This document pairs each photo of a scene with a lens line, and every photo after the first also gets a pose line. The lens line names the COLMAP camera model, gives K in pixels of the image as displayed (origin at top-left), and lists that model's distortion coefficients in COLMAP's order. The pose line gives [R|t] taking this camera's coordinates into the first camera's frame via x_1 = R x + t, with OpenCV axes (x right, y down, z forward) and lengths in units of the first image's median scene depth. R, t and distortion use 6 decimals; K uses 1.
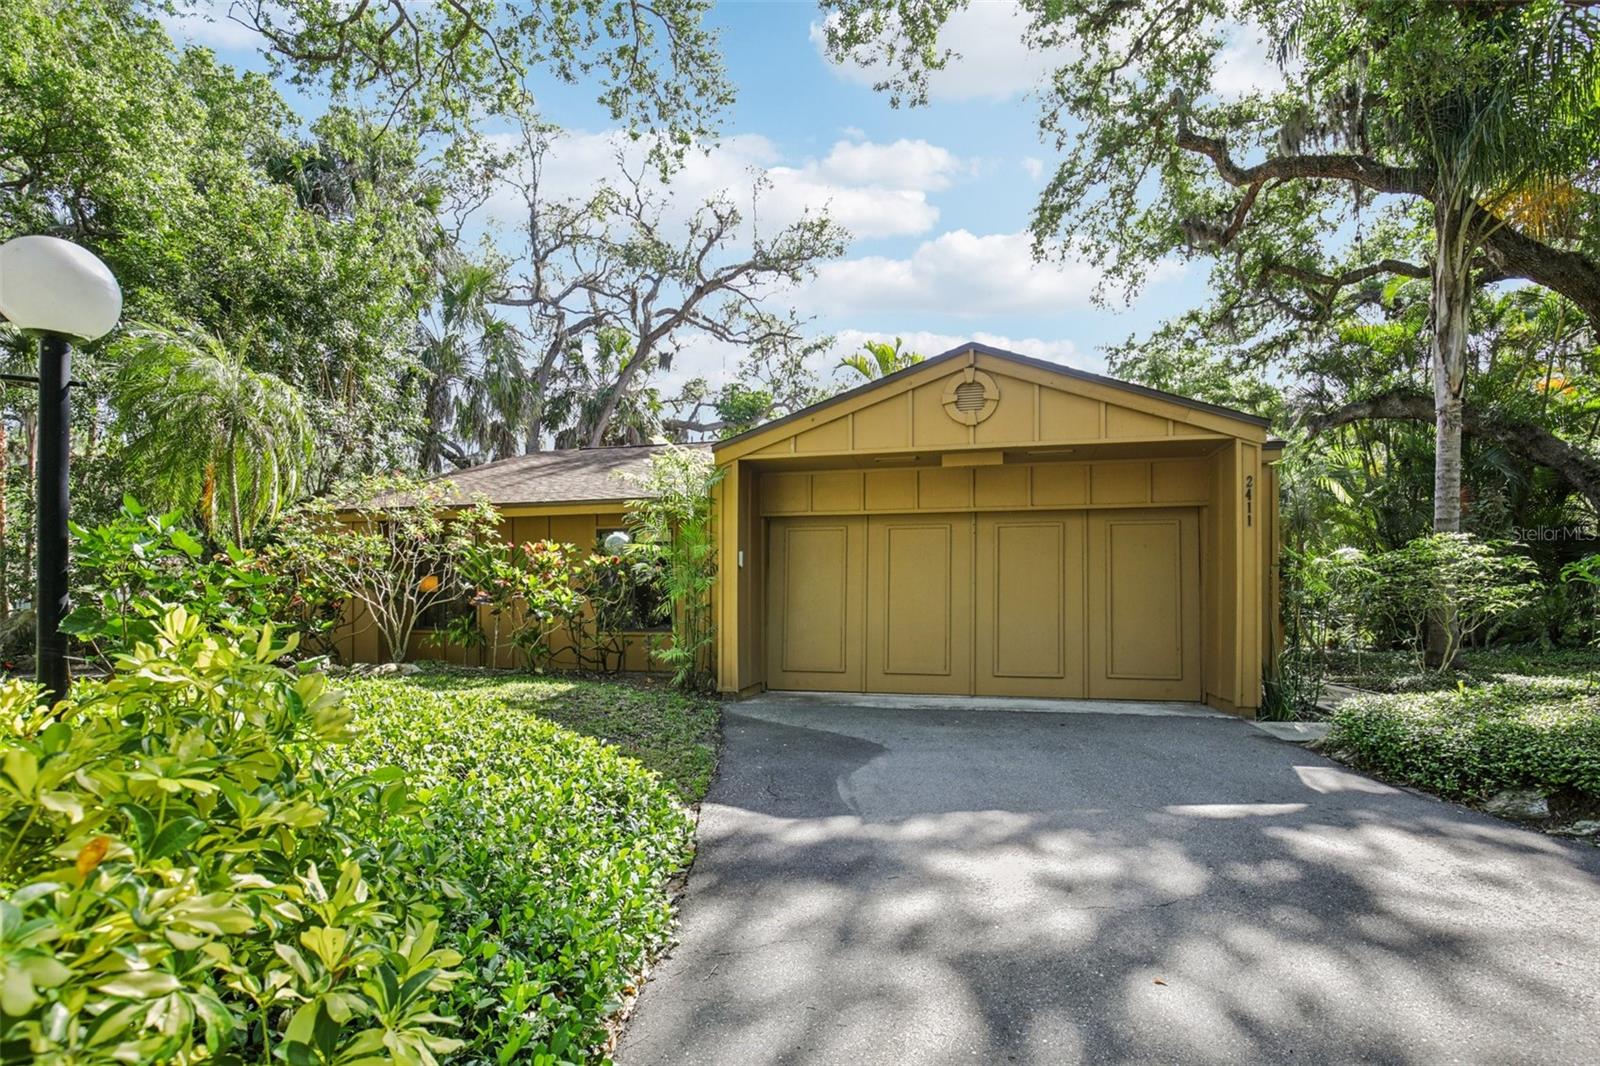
lens RADIAL K [[730.2, 0, 790.8], [0, 730.2, 544.3], [0, 0, 1]] dist [-0.021433, 0.000387]
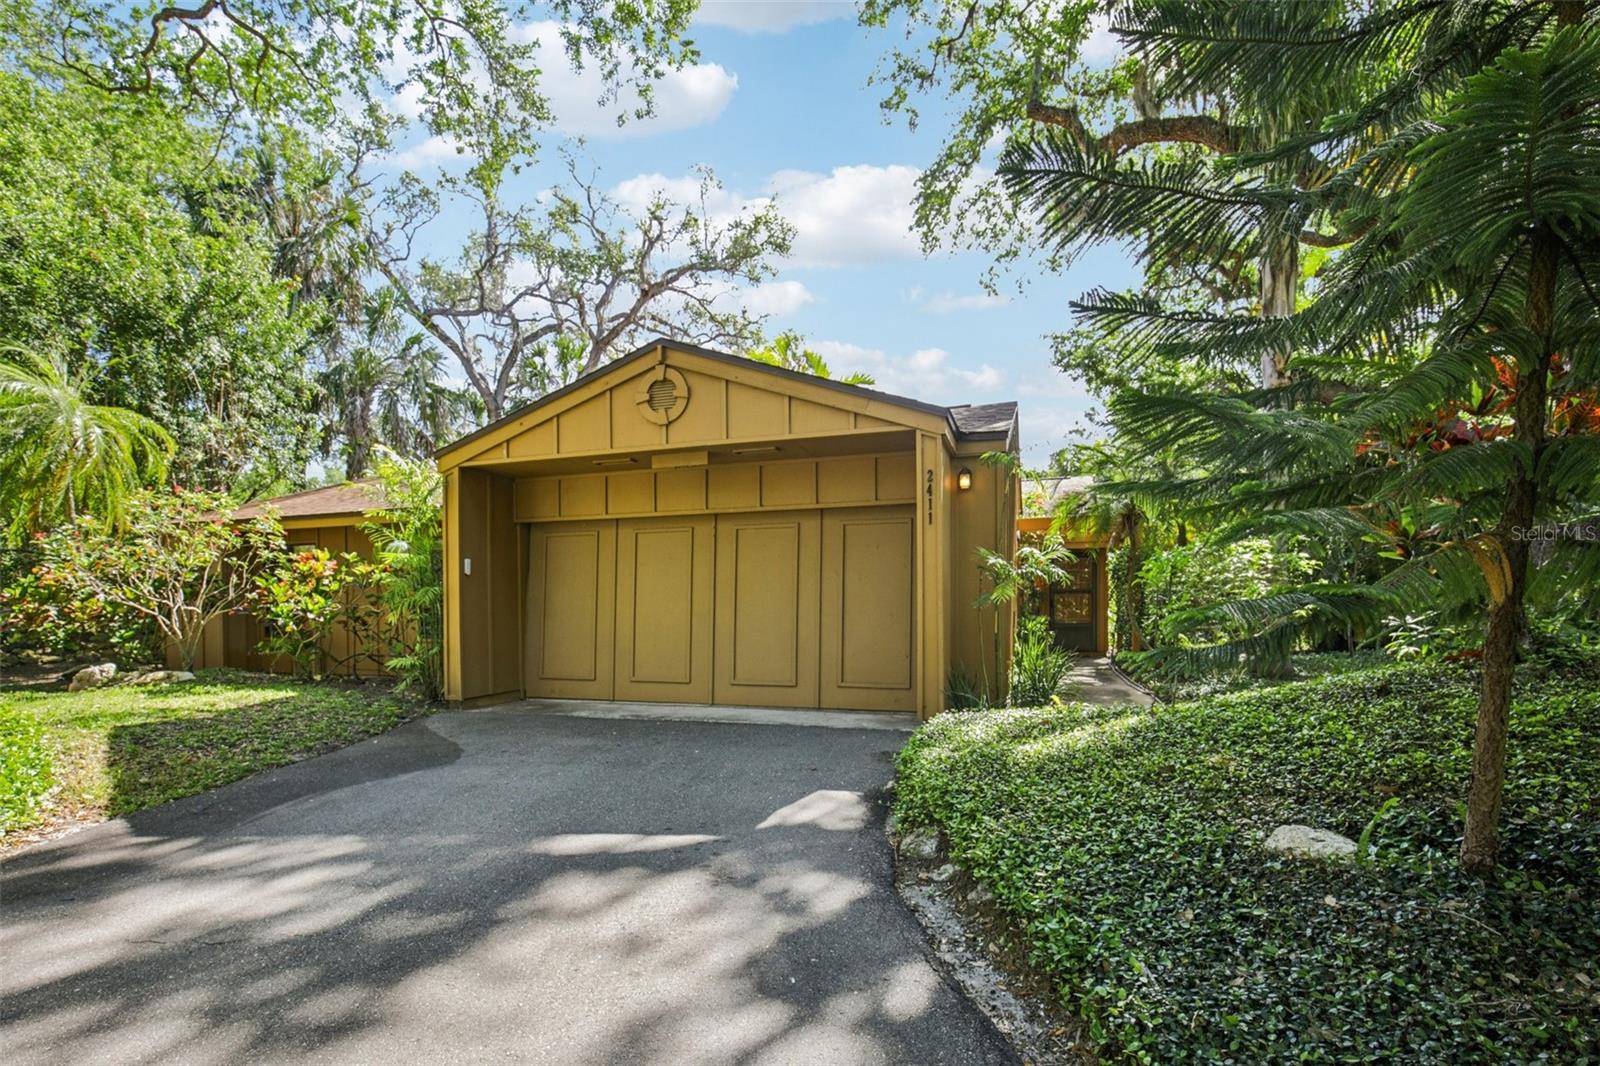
lens RADIAL K [[725.1, 0, 795.1], [0, 725.1, 548.9], [0, 0, 1]] dist [-0.019656, 0.000271]
pose [[0.996758, -0.014158, -0.079202, 0.433383], [0.014837, 0.999858, 0.007992, -0.004161], [0.079077, -0.009141, 0.996827, 0.053477]]
